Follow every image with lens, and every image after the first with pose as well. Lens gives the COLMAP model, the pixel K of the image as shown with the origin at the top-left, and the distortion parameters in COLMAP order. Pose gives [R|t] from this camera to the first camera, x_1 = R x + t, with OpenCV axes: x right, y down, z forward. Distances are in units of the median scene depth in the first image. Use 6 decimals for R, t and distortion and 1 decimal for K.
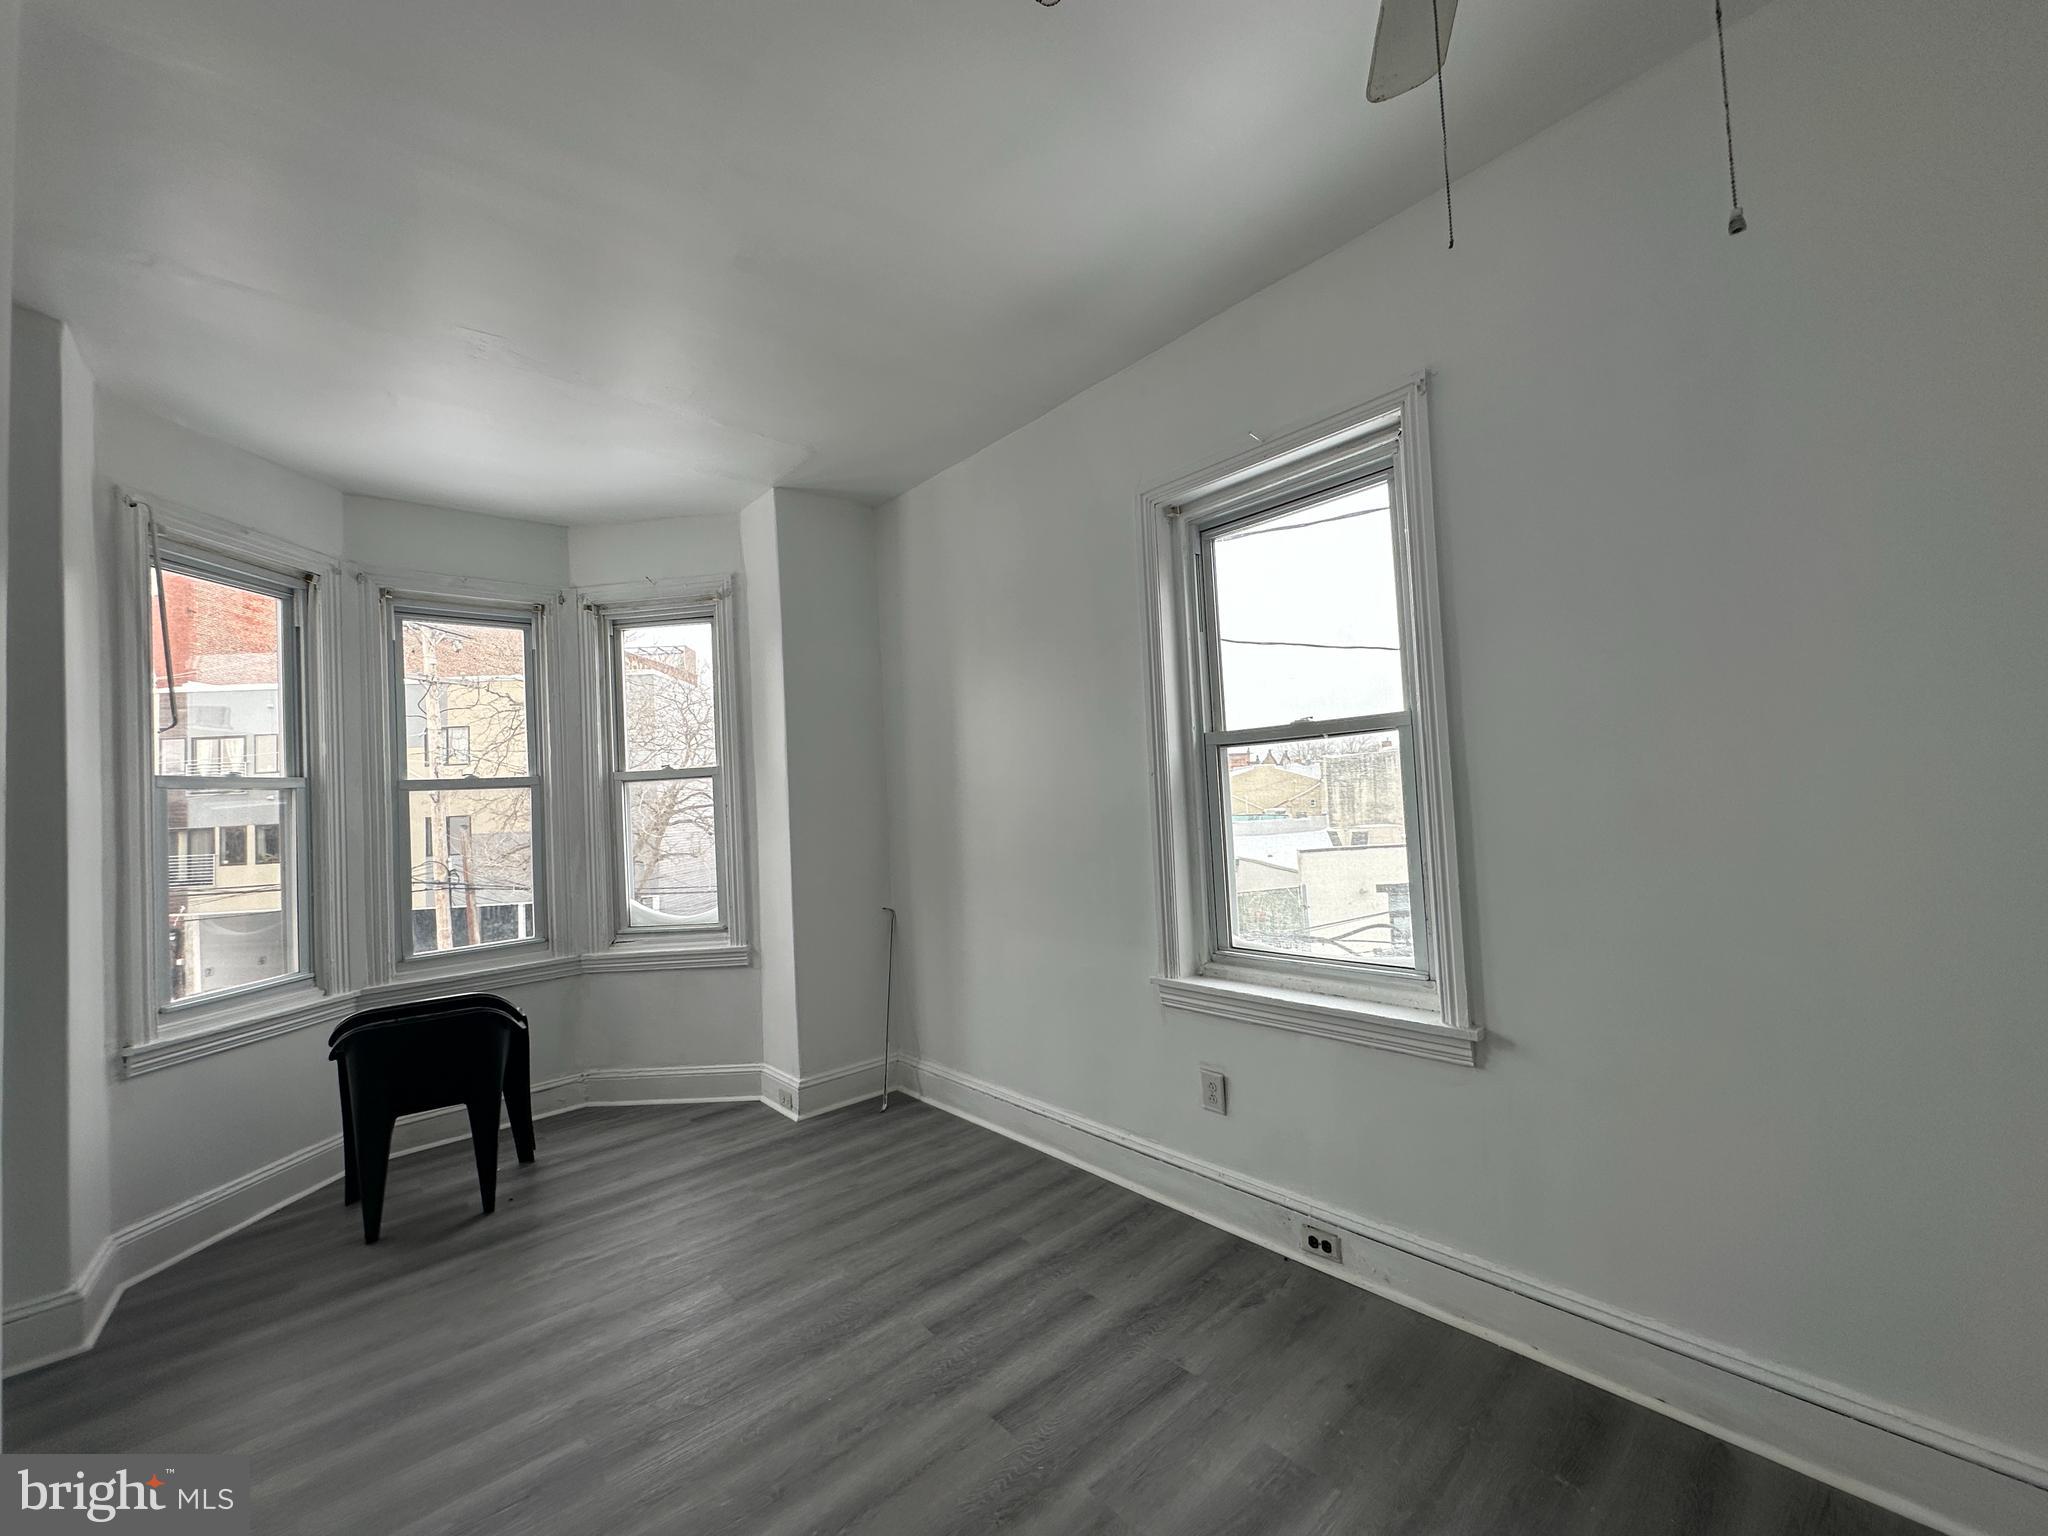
lens RADIAL K [[816.0, 0, 1025.1], [0, 816.0, 768.1], [0, 0, 1]] dist [0.001540, -0.000328]
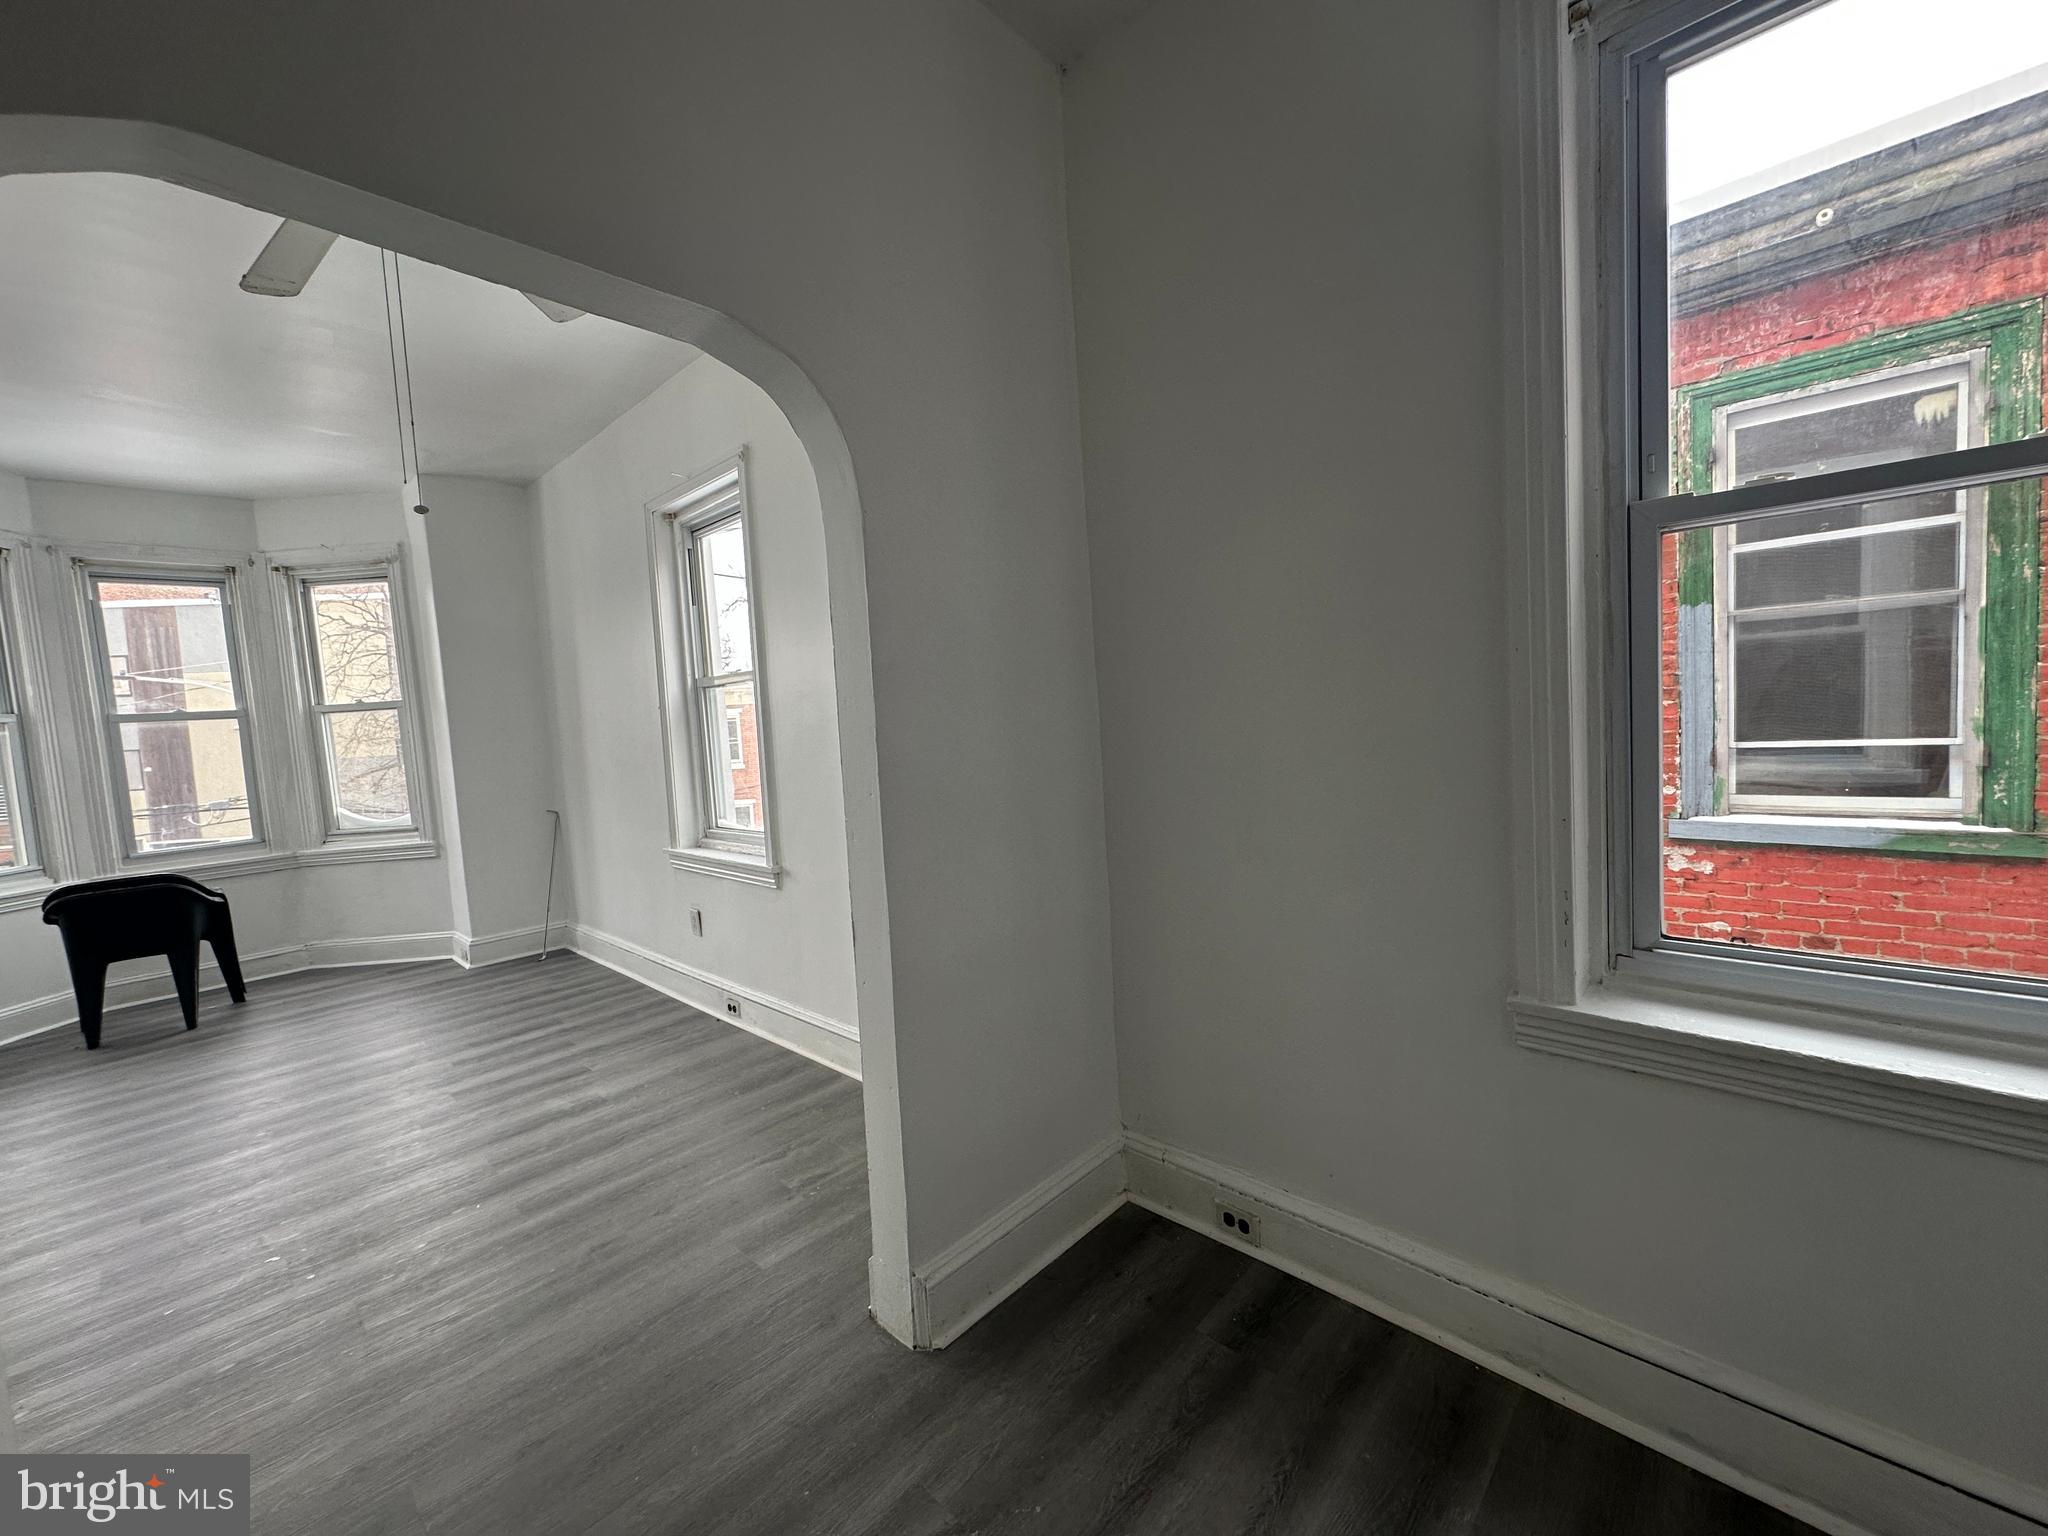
lens RADIAL K [[816.0, 0, 1024.0], [0, 816.0, 767.4], [0, 0, 1]] dist [0.001540, -0.000328]
pose [[0.996039, -0.014765, 0.087677, 0.502236], [0.005880, 0.994896, 0.100736, -0.021905], [-0.088717, -0.099821, 0.991042, -0.358148]]
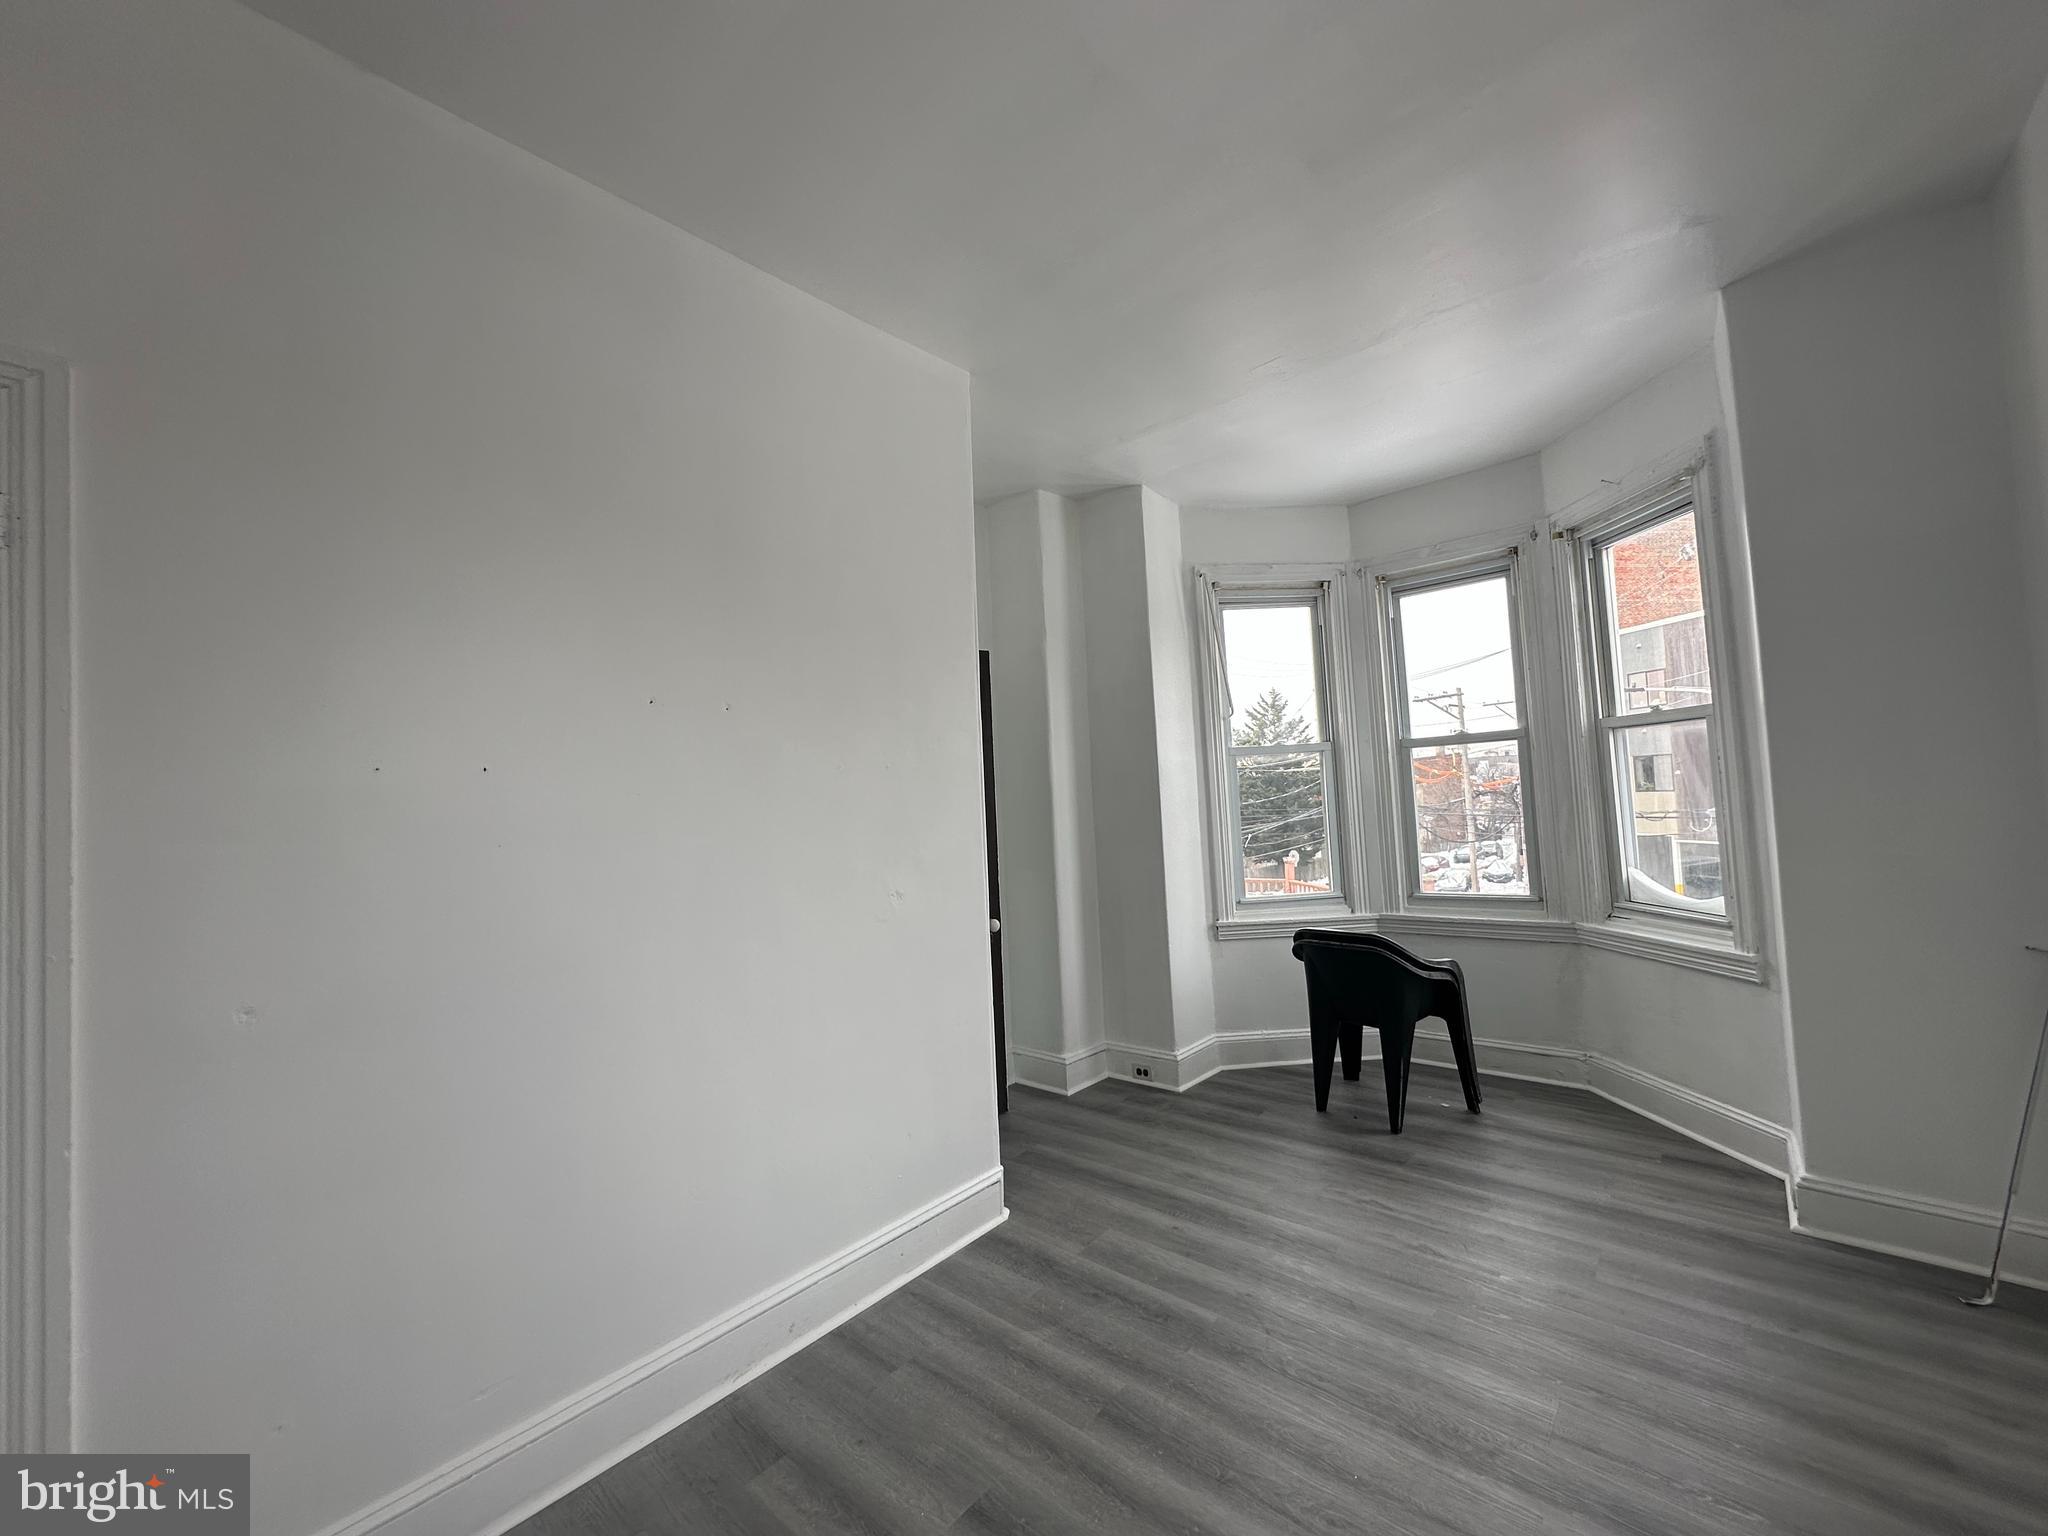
lens RADIAL K [[816.0, 0, 1023.2], [0, 816.0, 766.9], [0, 0, 1]] dist [0.001540, -0.000328]
pose [[0.129331, 0.006728, -0.991579, 0.297349], [0.080815, 0.996579, 0.017303, -0.008994], [0.988303, -0.082372, 0.128345, 0.318270]]
